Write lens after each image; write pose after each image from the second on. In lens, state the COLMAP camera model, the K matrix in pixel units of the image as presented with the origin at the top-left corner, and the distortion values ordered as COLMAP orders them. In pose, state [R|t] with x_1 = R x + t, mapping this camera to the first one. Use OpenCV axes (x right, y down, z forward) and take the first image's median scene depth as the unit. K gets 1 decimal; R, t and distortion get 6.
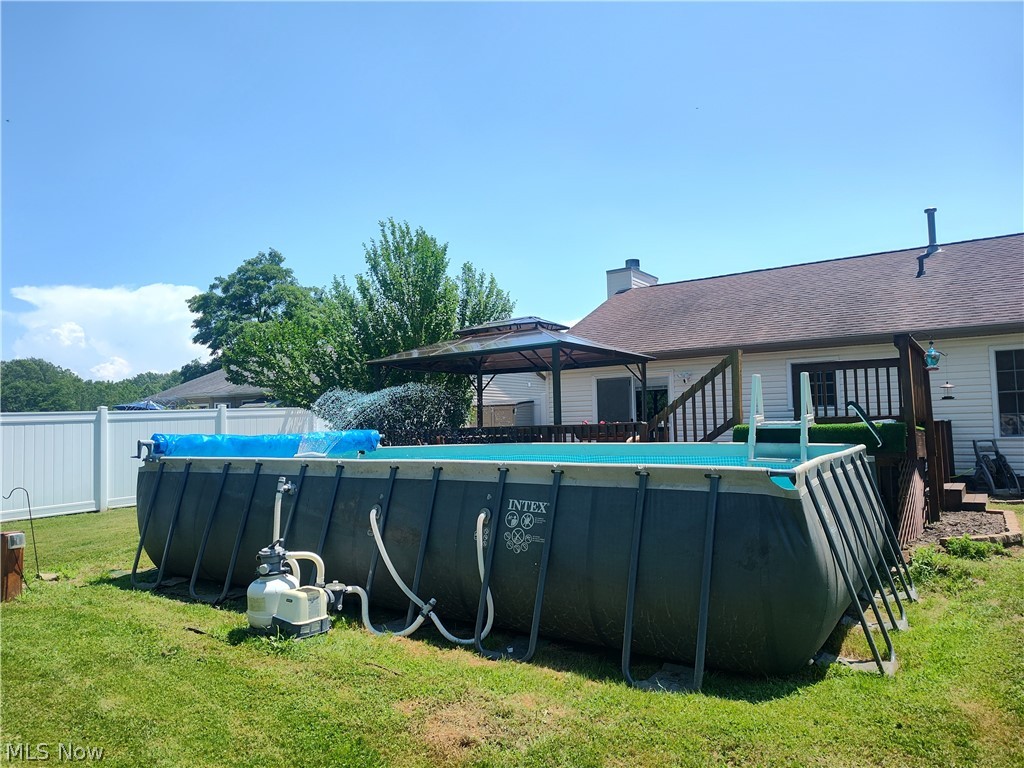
lens RADIAL K [[694.2, 0, 512.0], [0, 694.2, 384.0], [0, 0, 1]] dist [0.060089, -0.087581]
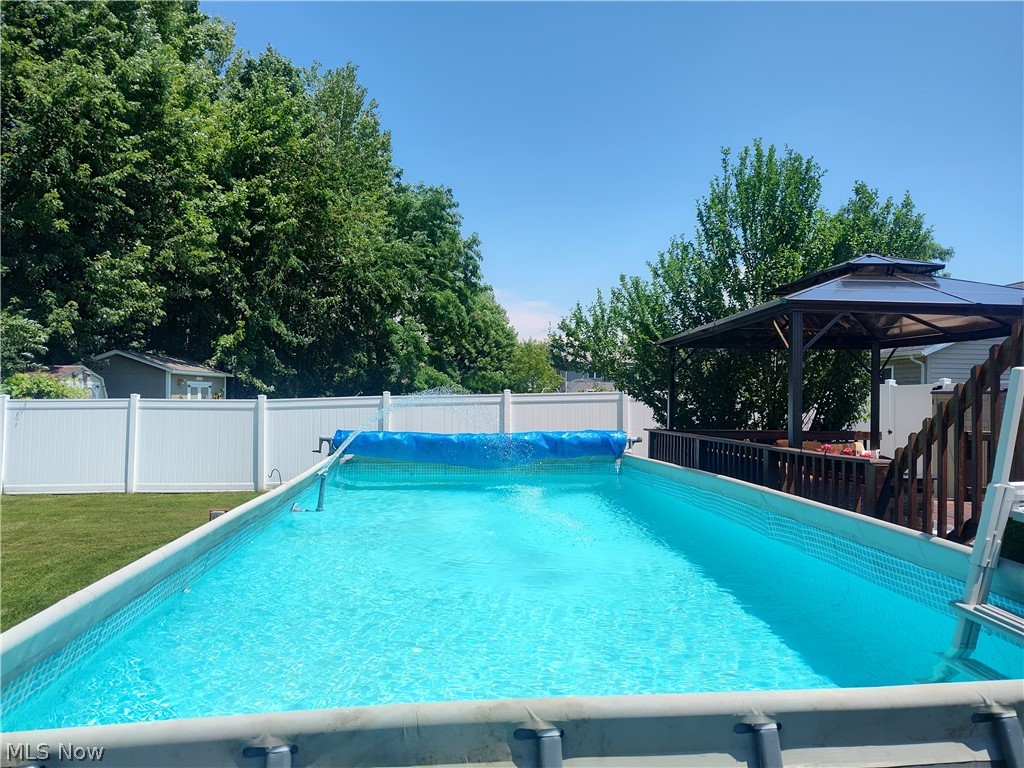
lens RADIAL K [[685.9, 0, 512.0], [0, 685.9, 384.0], [0, 0, 1]] dist [0.007068, 0.000650]
pose [[0.624601, 0.007823, -0.780905, 0.272732], [0.031107, 0.998907, 0.034887, -0.014626], [0.780324, -0.046082, 0.623675, 0.339420]]
